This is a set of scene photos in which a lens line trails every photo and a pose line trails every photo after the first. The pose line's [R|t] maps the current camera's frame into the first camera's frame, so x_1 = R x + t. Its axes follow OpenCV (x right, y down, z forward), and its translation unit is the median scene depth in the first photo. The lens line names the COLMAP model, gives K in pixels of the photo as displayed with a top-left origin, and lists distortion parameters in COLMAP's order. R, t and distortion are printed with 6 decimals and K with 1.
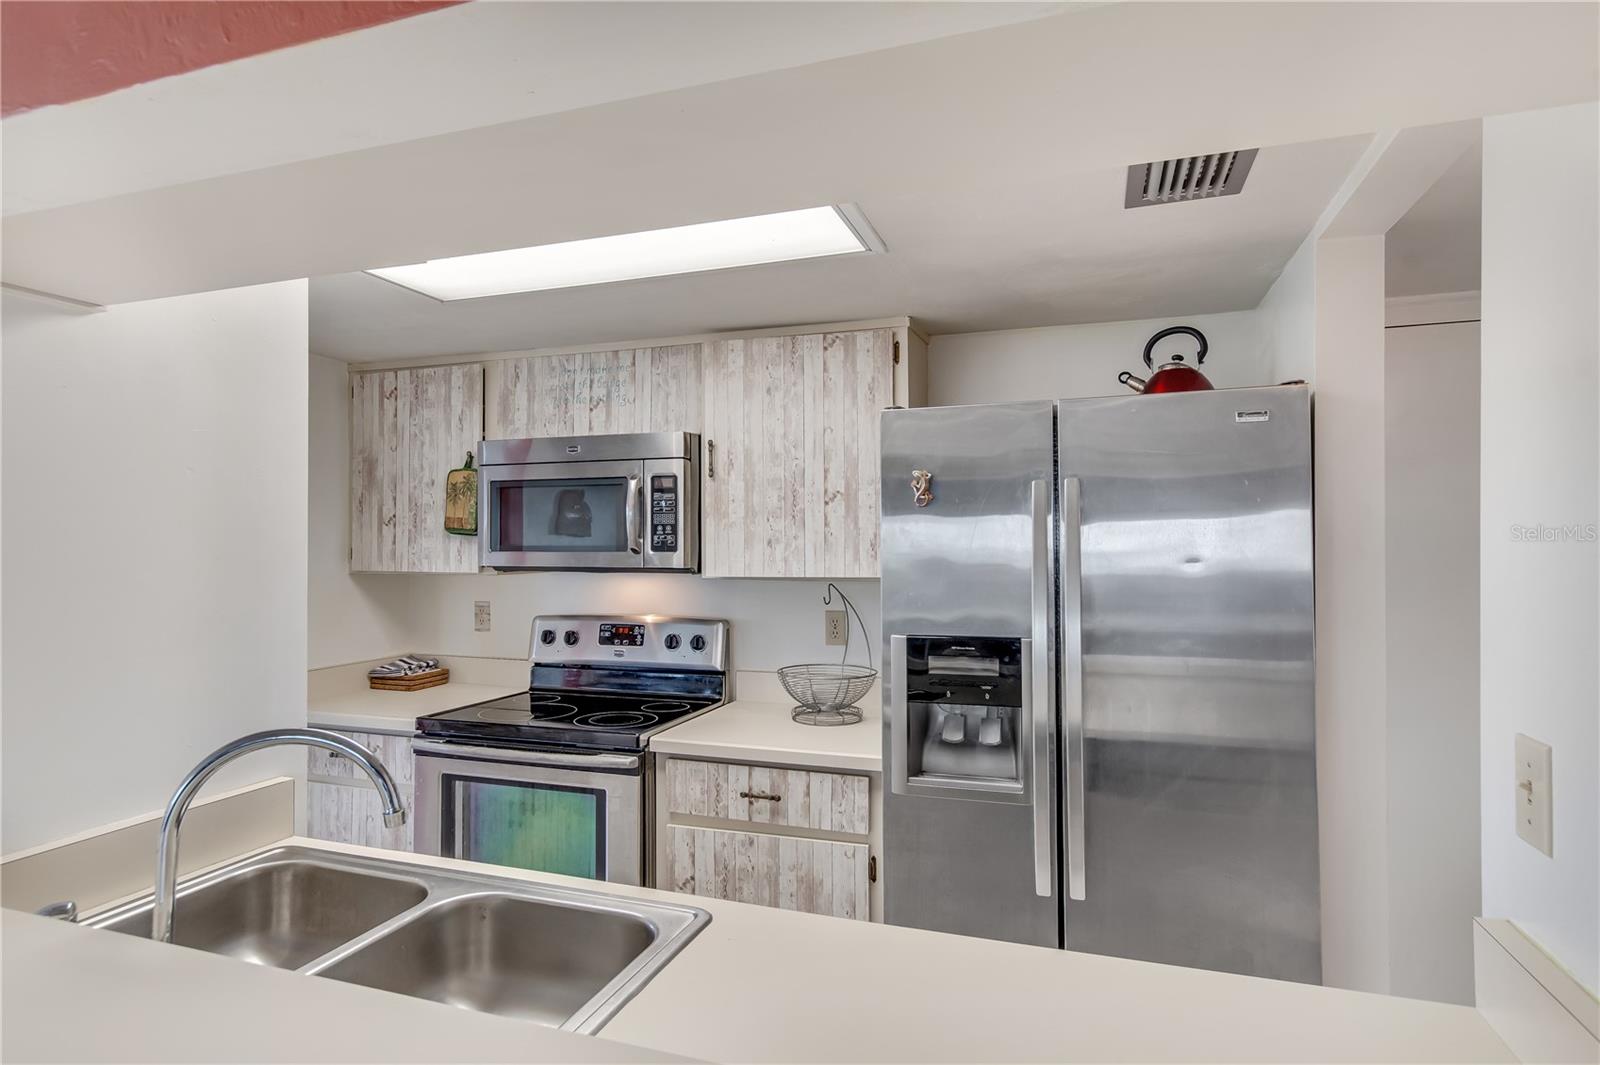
lens RADIAL K [[872.3, 0, 795.7], [0, 872.3, 539.3], [0, 0, 1]] dist [-0.004974, 0.002186]
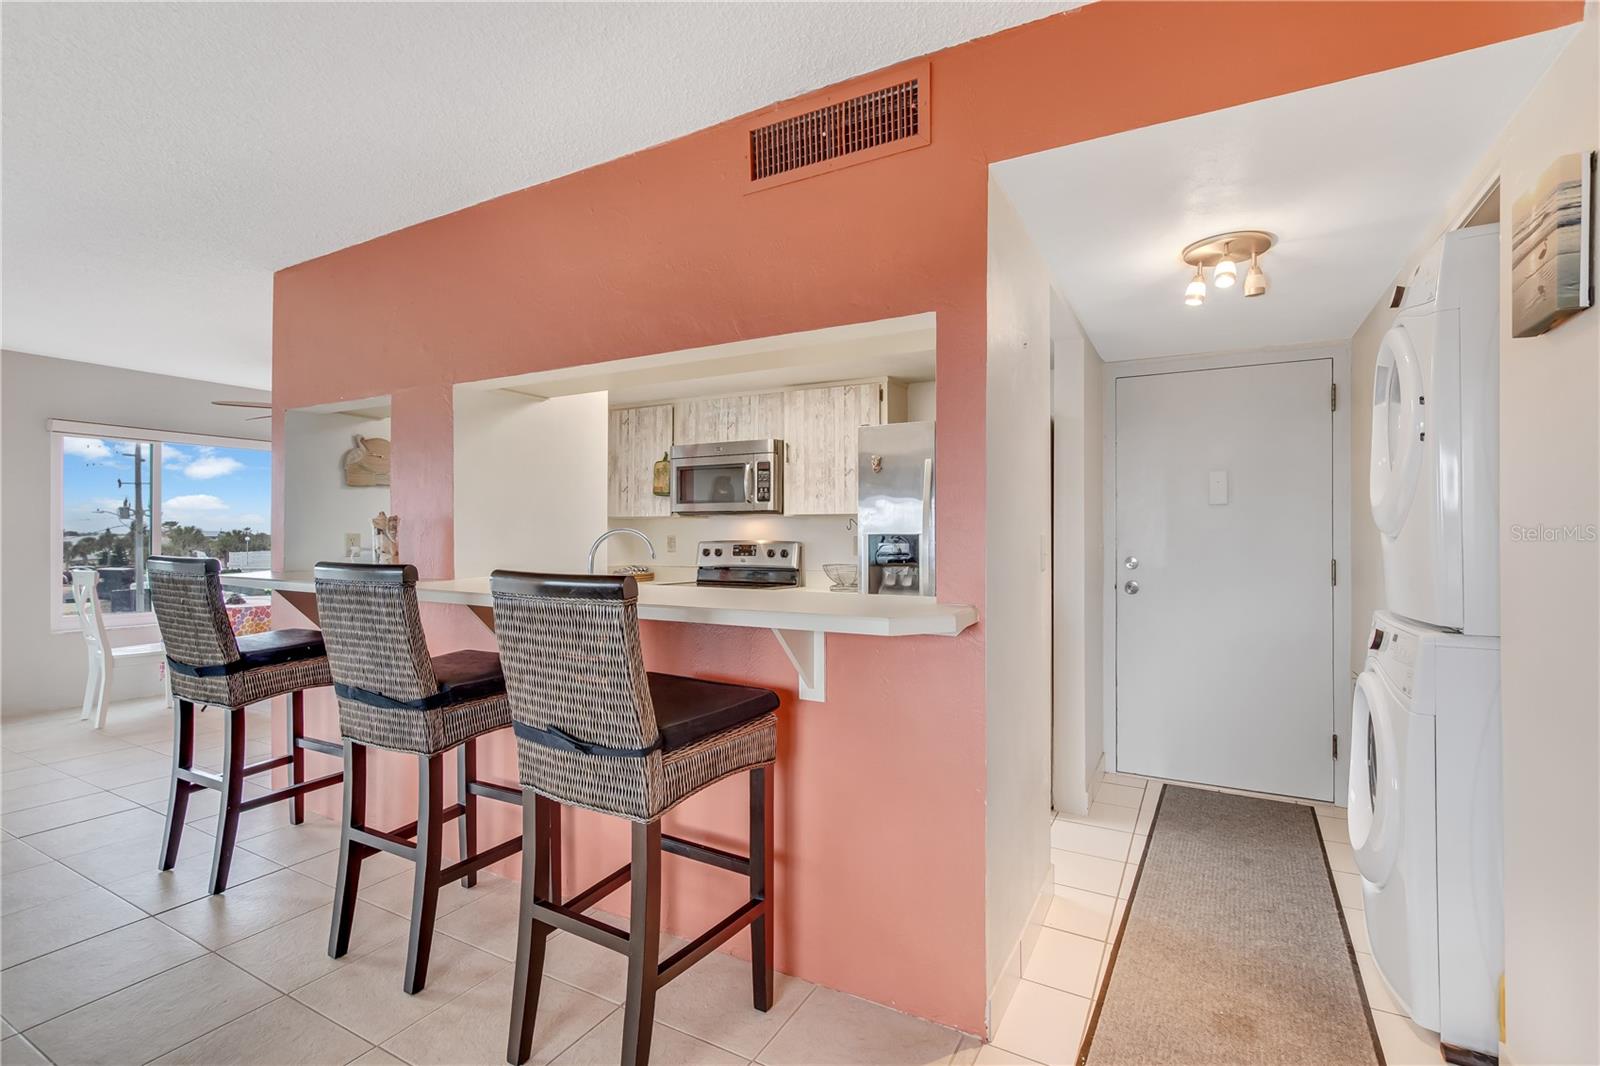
lens RADIAL K [[736.4, 0, 799.3], [0, 736.4, 532.4], [0, 0, 1]] dist [-0.020403, 0.000591]
pose [[0.986130, 0.003692, -0.165934, 0.179884], [-0.003719, 0.999993, 0.000152, 0.074684], [0.165934, 0.000467, 0.986137, -0.535398]]
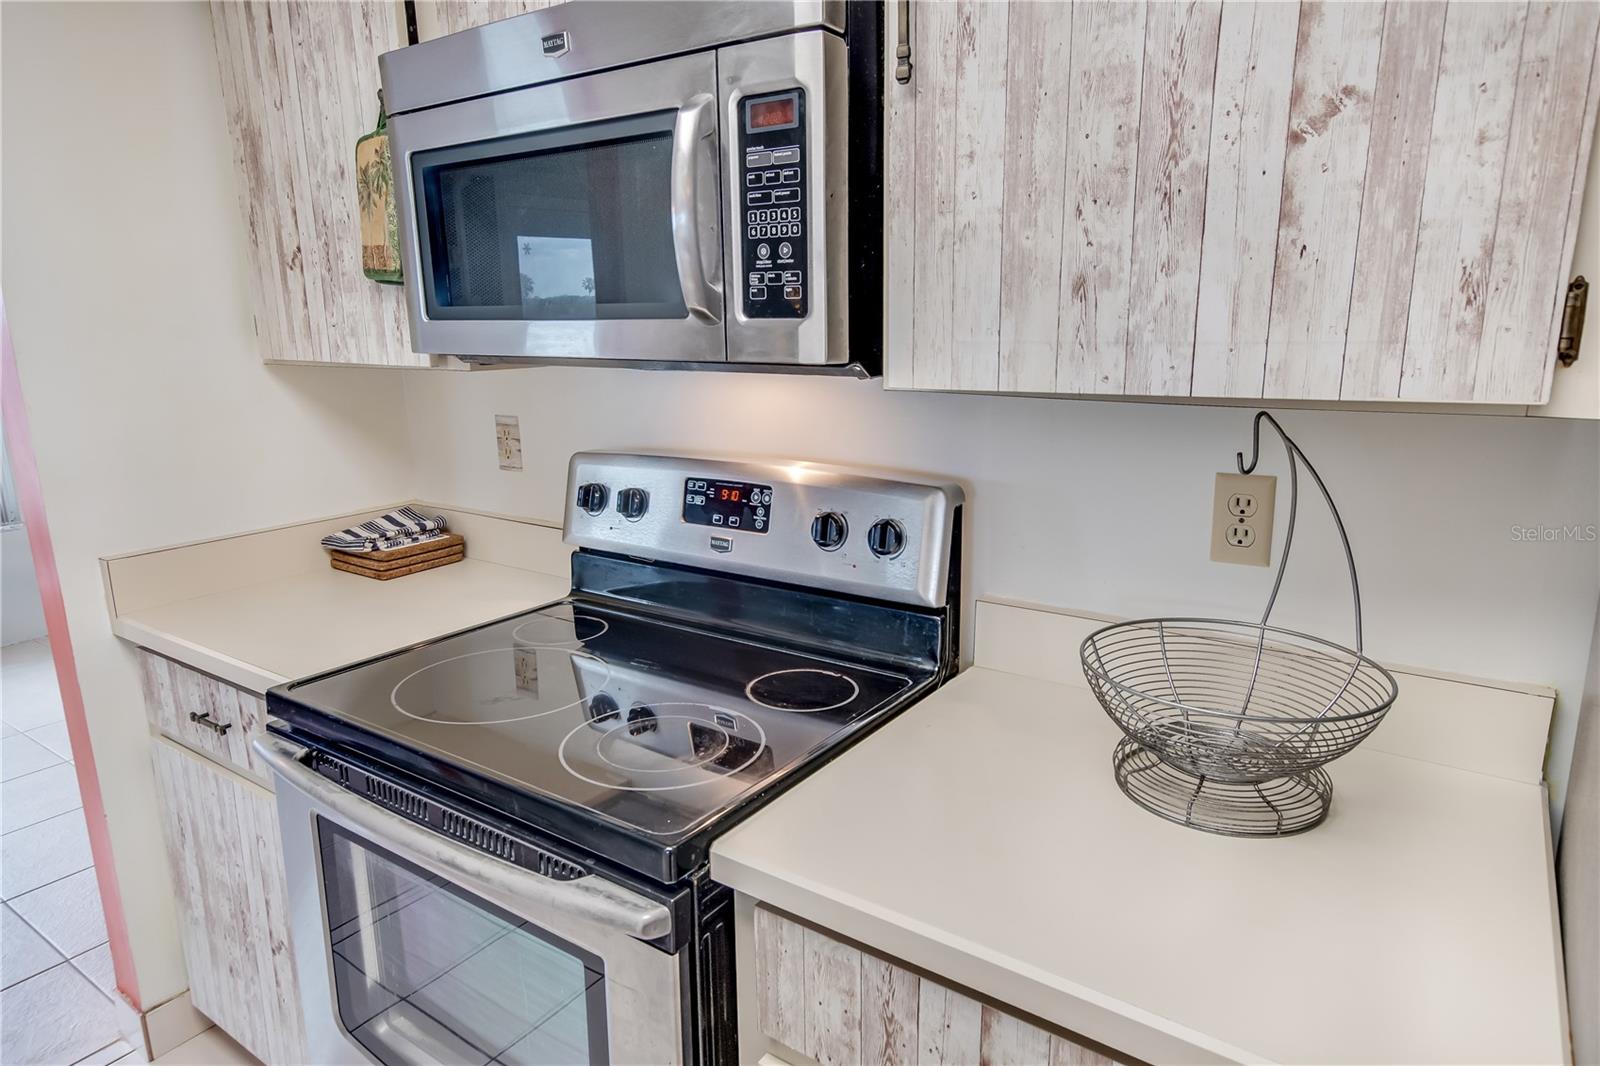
lens RADIAL K [[977.8, 0, 793.8], [0, 977.8, 542.2], [0, 0, 1]] dist [0.015287, 0.008689]
pose [[0.960766, 0.052450, -0.272354, -0.025111], [0.014237, 0.971336, 0.237282, 0.007554], [0.276993, -0.231850, 0.932481, 0.551954]]
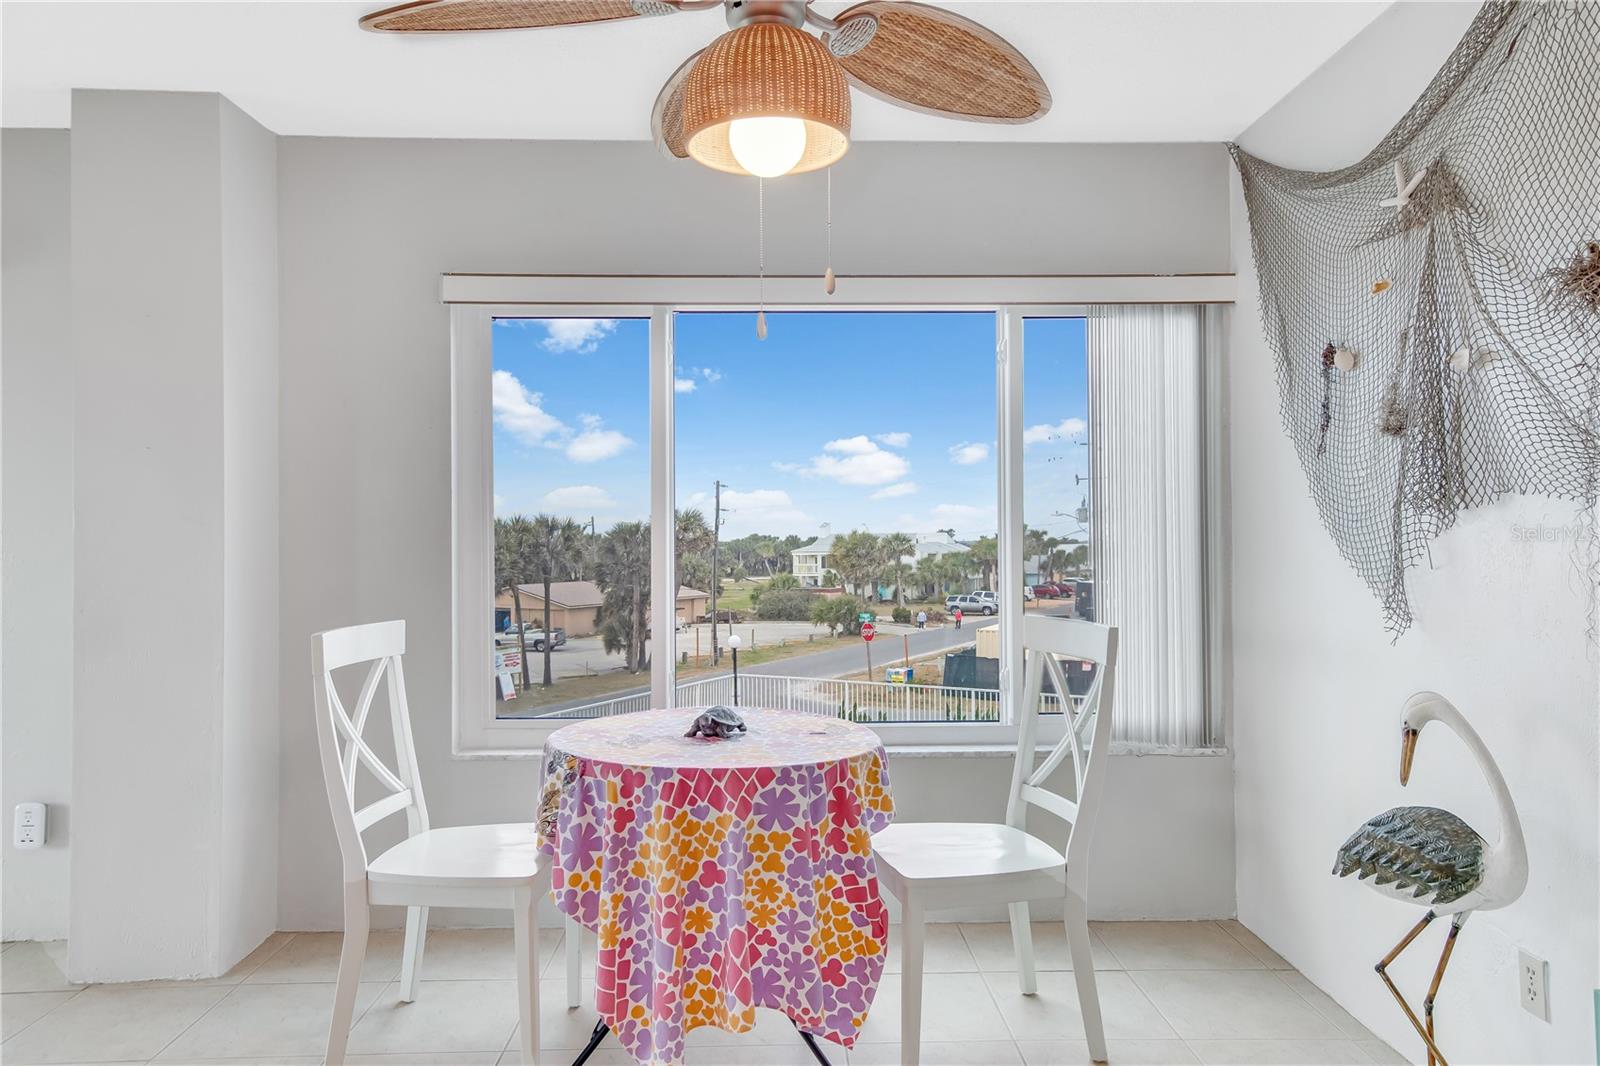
lens RADIAL K [[1065.5, 0, 777.6], [0, 1065.5, 528.0], [0, 0, 1]] dist [0.032759, 0.005542]
pose [[0.344093, -0.013532, -0.938838, -0.665747], [0.011550, 0.999881, -0.010179, 0.093672], [0.938864, -0.007341, 0.344209, 0.802396]]
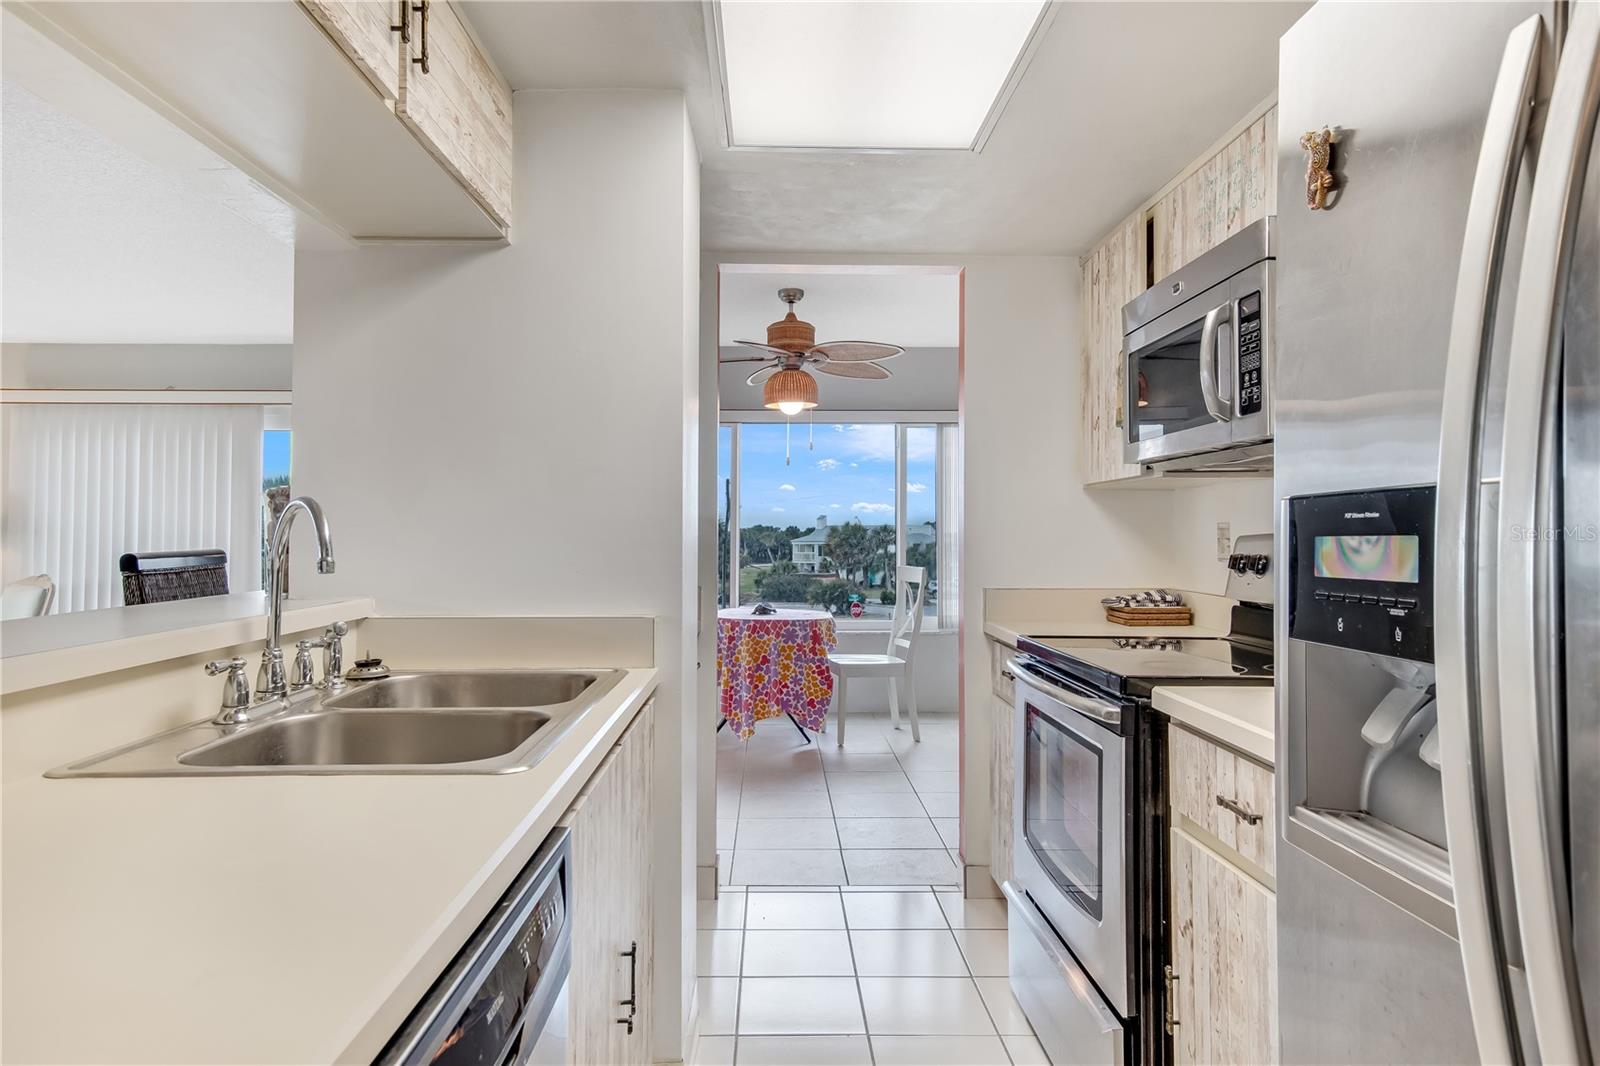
lens RADIAL K [[977.8, 0, 803.9], [0, 977.8, 513.4], [0, 0, 1]] dist [0.015287, 0.008689]
pose [[0.368526, -0.016973, -0.929462, 0.359986], [0.005045, 0.999855, -0.016258, 0.088974], [0.929604, 0.001302, 0.368558, 0.399975]]
